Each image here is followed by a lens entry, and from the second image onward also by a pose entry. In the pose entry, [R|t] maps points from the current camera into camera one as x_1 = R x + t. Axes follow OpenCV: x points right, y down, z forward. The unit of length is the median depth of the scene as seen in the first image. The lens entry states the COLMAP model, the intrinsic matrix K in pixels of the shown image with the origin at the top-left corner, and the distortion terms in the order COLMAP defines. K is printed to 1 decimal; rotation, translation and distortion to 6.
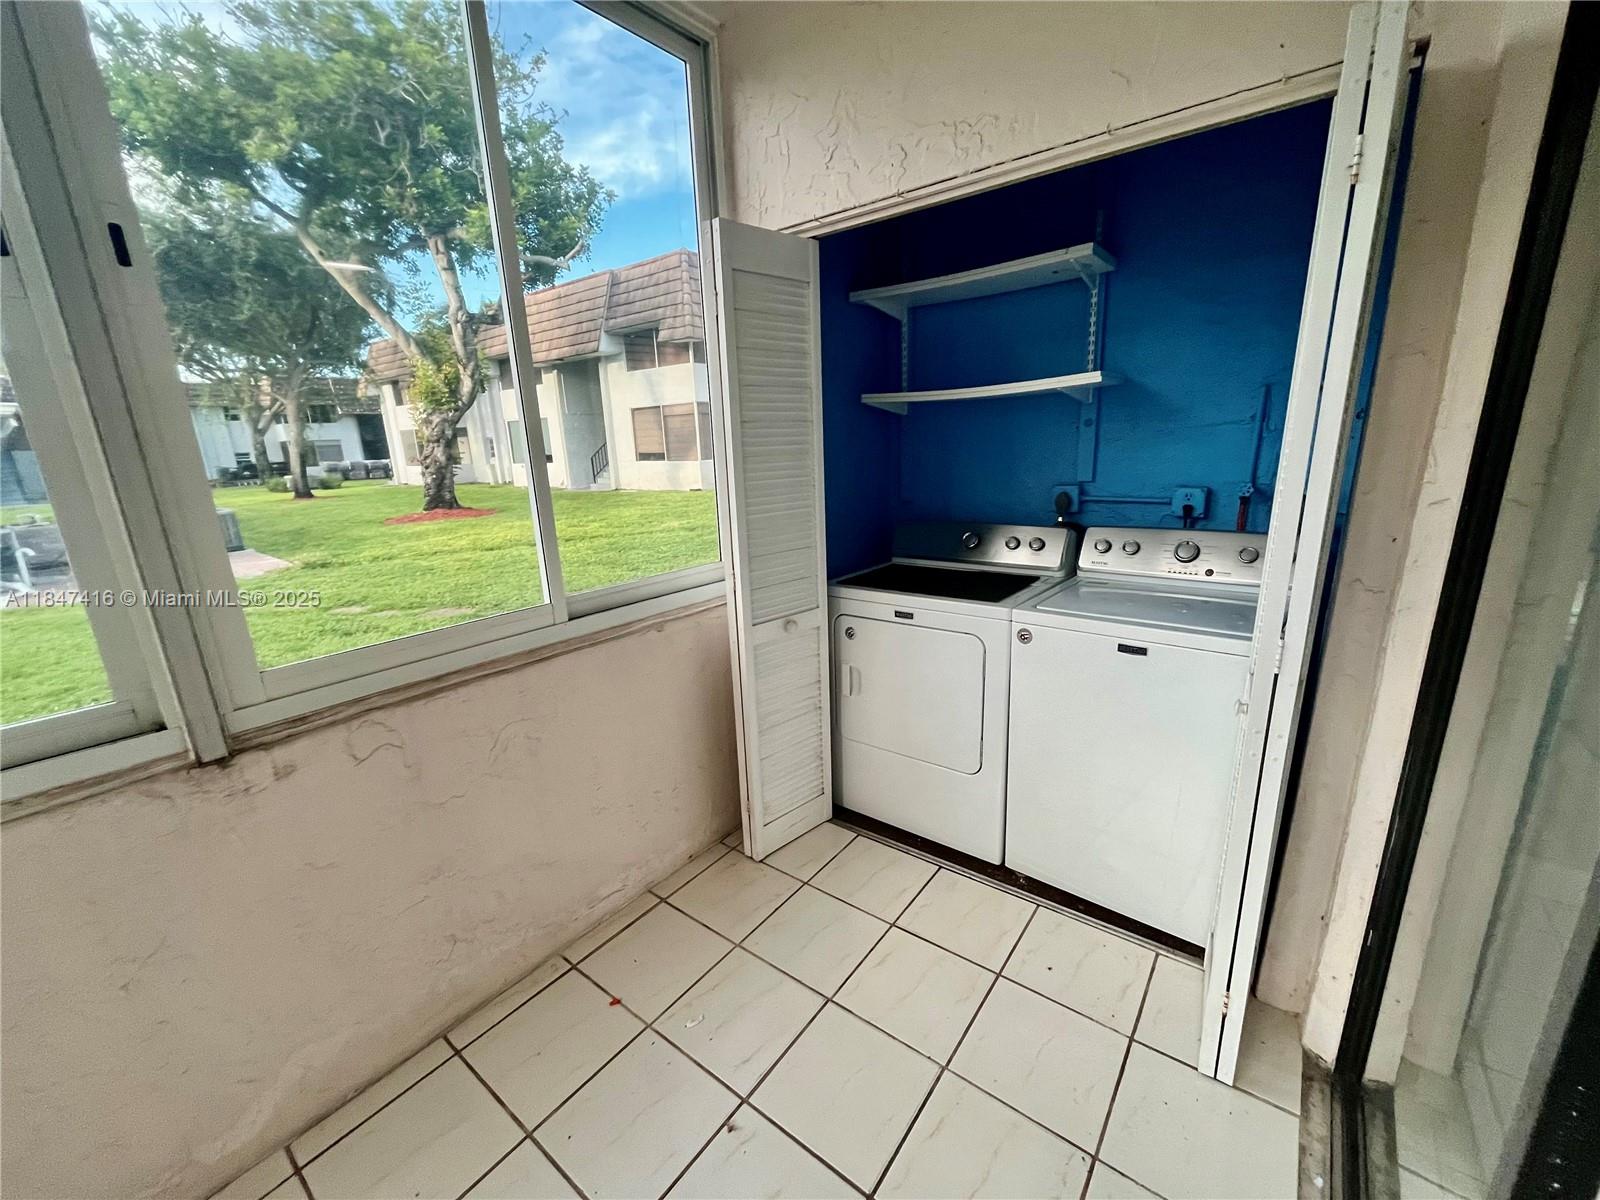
lens RADIAL K [[644.6, 0, 800.5], [0, 644.6, 610.2], [0, 0, 1]] dist [-0.003309, -0.000130]
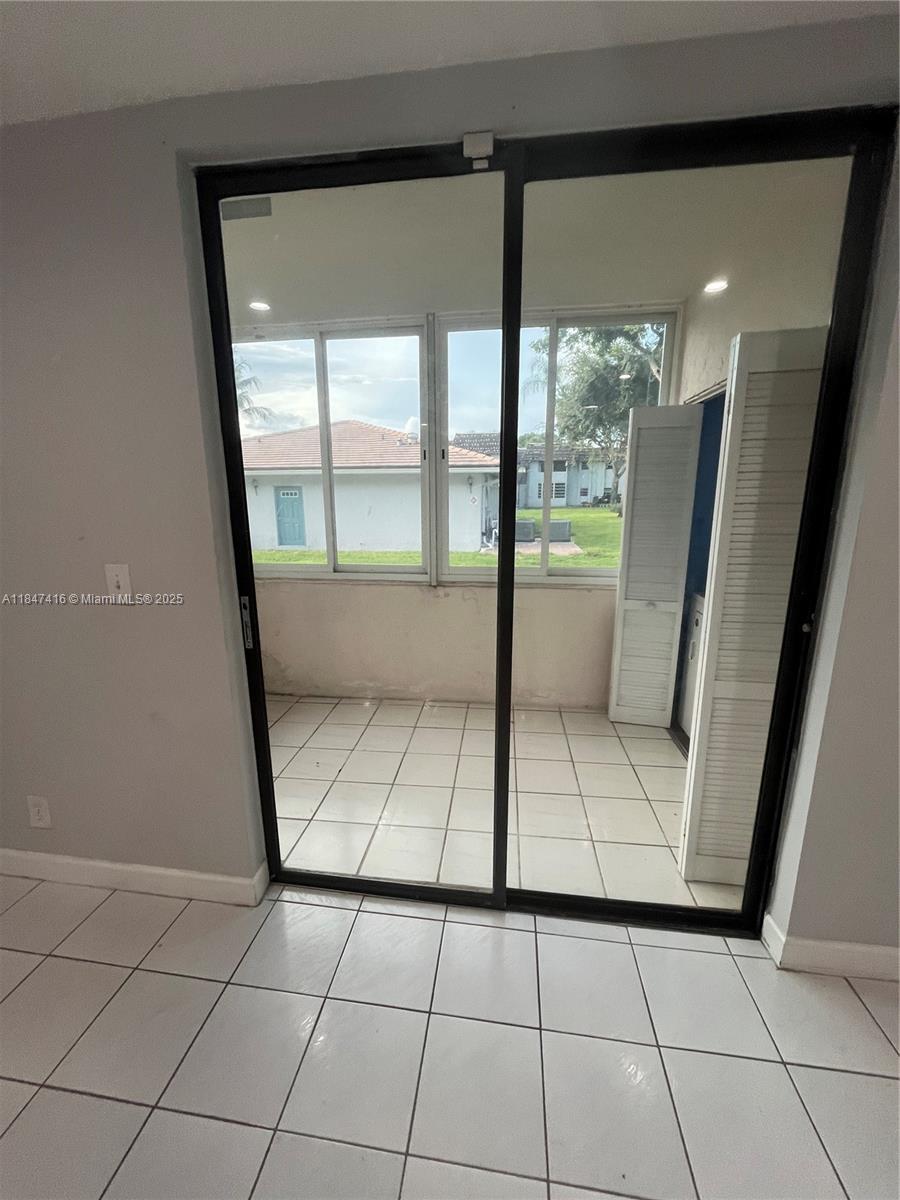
lens RADIAL K [[483.5, 0, 442.9], [0, 483.5, 600.2], [0, 0, 1]] dist [-0.003309, -0.000130]
pose [[0.506292, 0.220468, -0.833704, 0.143553], [-0.233901, 0.965635, 0.113313, -0.001668], [0.830035, 0.137635, 0.540461, -0.045214]]
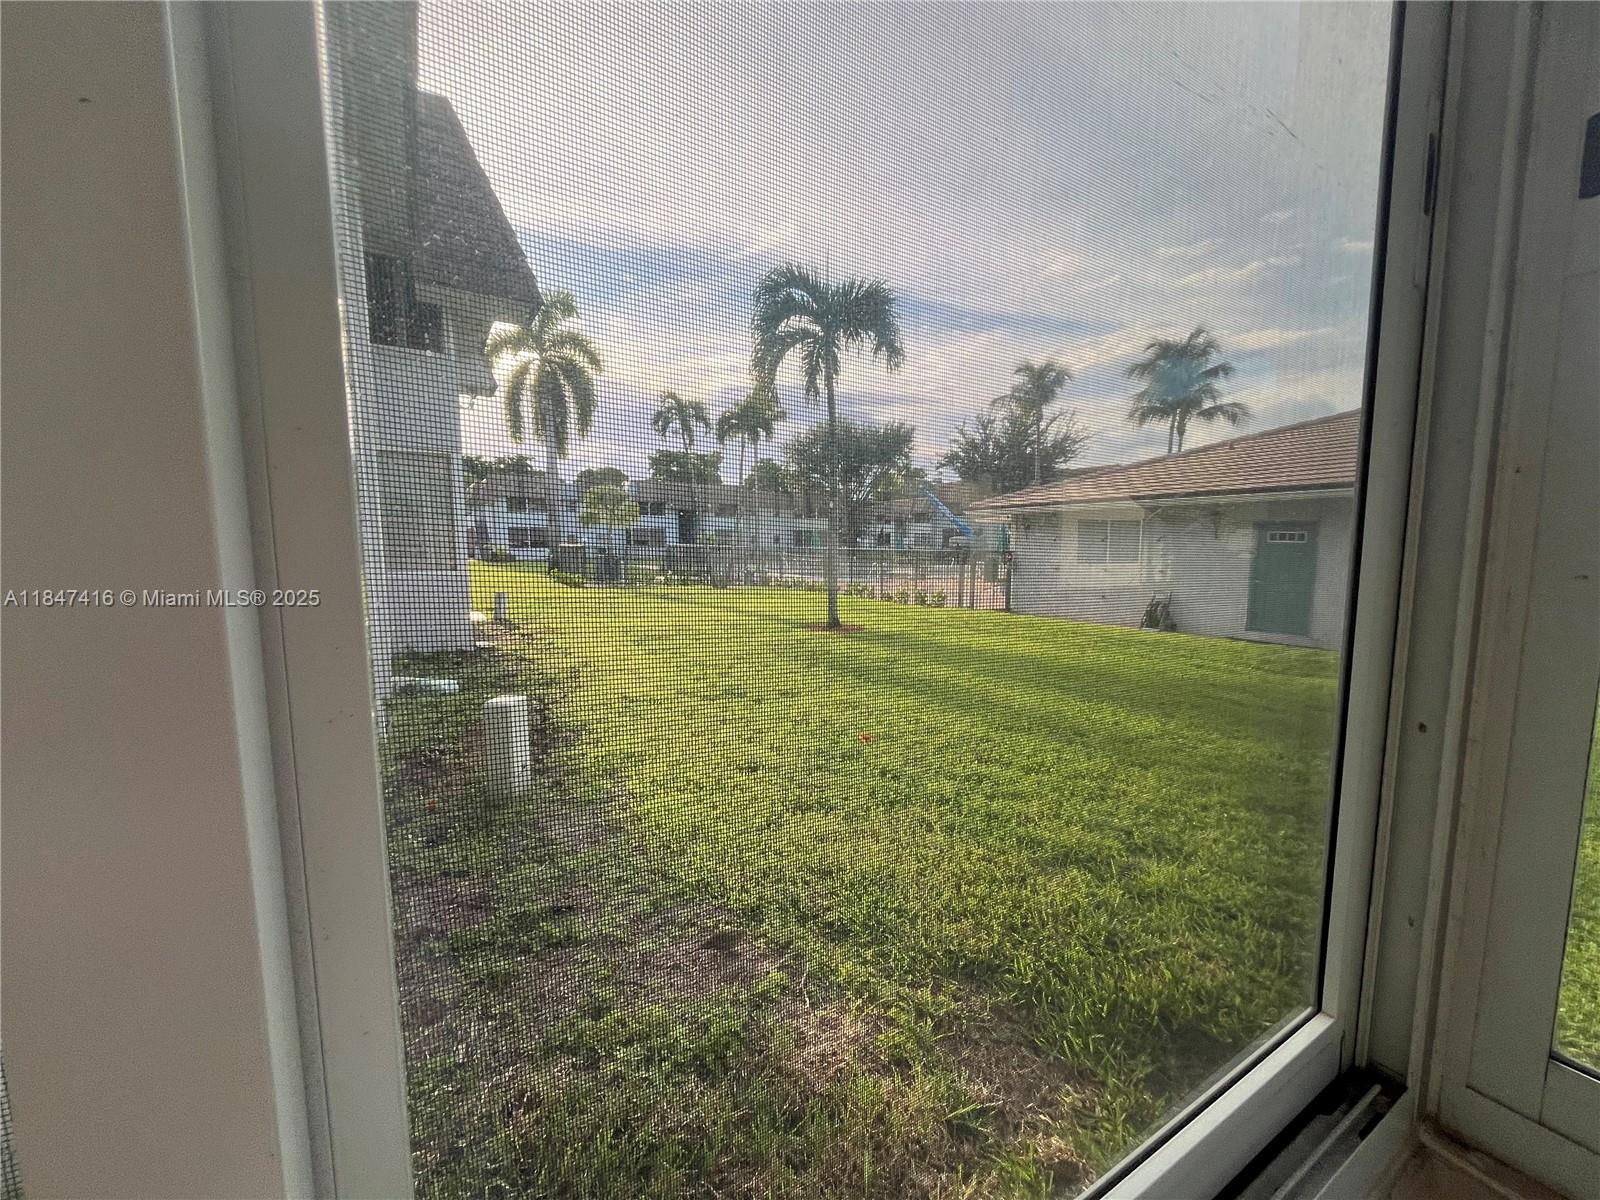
lens RADIAL K [[644.6, 0, 800.5], [0, 644.6, 610.2], [0, 0, 1]] dist [-0.003309, -0.000130]
pose [[-0.361202, 0.138422, -0.922156, -0.103052], [-0.224612, 0.946888, 0.230114, 0.008815], [0.905032, 0.290245, -0.310927, -0.032004]]
